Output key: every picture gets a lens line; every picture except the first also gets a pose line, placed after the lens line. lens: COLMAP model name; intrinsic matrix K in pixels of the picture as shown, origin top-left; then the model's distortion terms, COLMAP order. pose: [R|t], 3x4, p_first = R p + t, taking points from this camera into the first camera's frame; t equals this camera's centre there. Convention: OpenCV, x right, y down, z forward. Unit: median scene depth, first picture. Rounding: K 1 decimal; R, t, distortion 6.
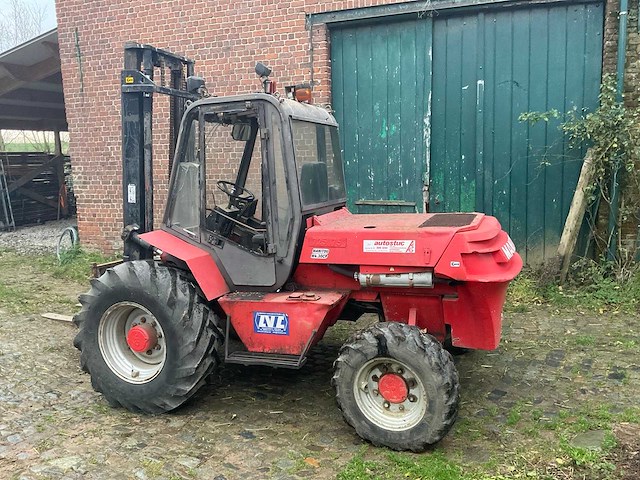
lens RADIAL K [[526.4, 0, 318.3], [0, 526.4, 237.3], [0, 0, 1]] dist [0.092270, -0.176549]
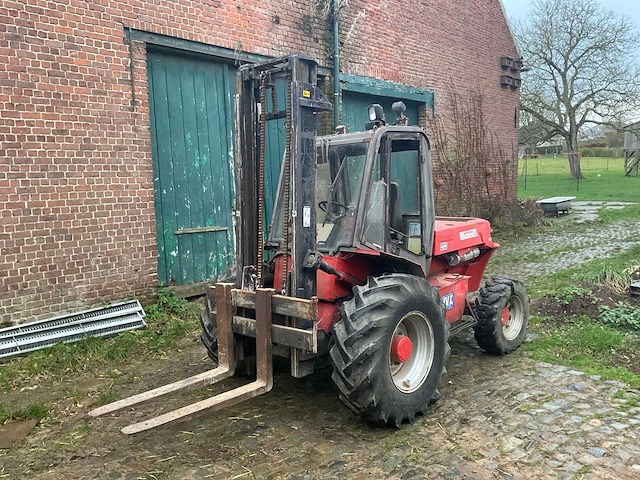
lens RADIAL K [[526.4, 0, 318.3], [0, 526.4, 237.3], [0, 0, 1]] dist [0.092270, -0.176549]
pose [[0.373101, -0.084337, 0.923949, -1.369774], [0.157238, 0.987202, 0.026616, -0.079666], [-0.914369, 0.135350, 0.381587, 0.747990]]
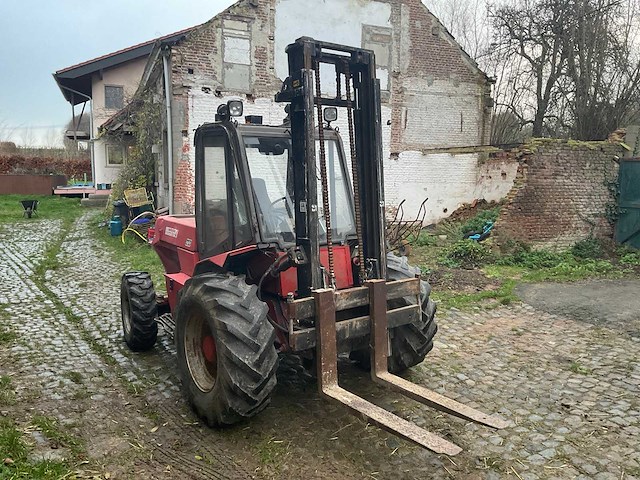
lens RADIAL K [[526.4, 0, 318.3], [0, 526.4, 237.3], [0, 0, 1]] dist [0.092270, -0.176549]
pose [[-0.841352, -0.034062, 0.539414, -0.913067], [0.099578, 0.971159, 0.216643, -0.289864], [-0.531236, 0.235986, -0.813695, 2.161463]]
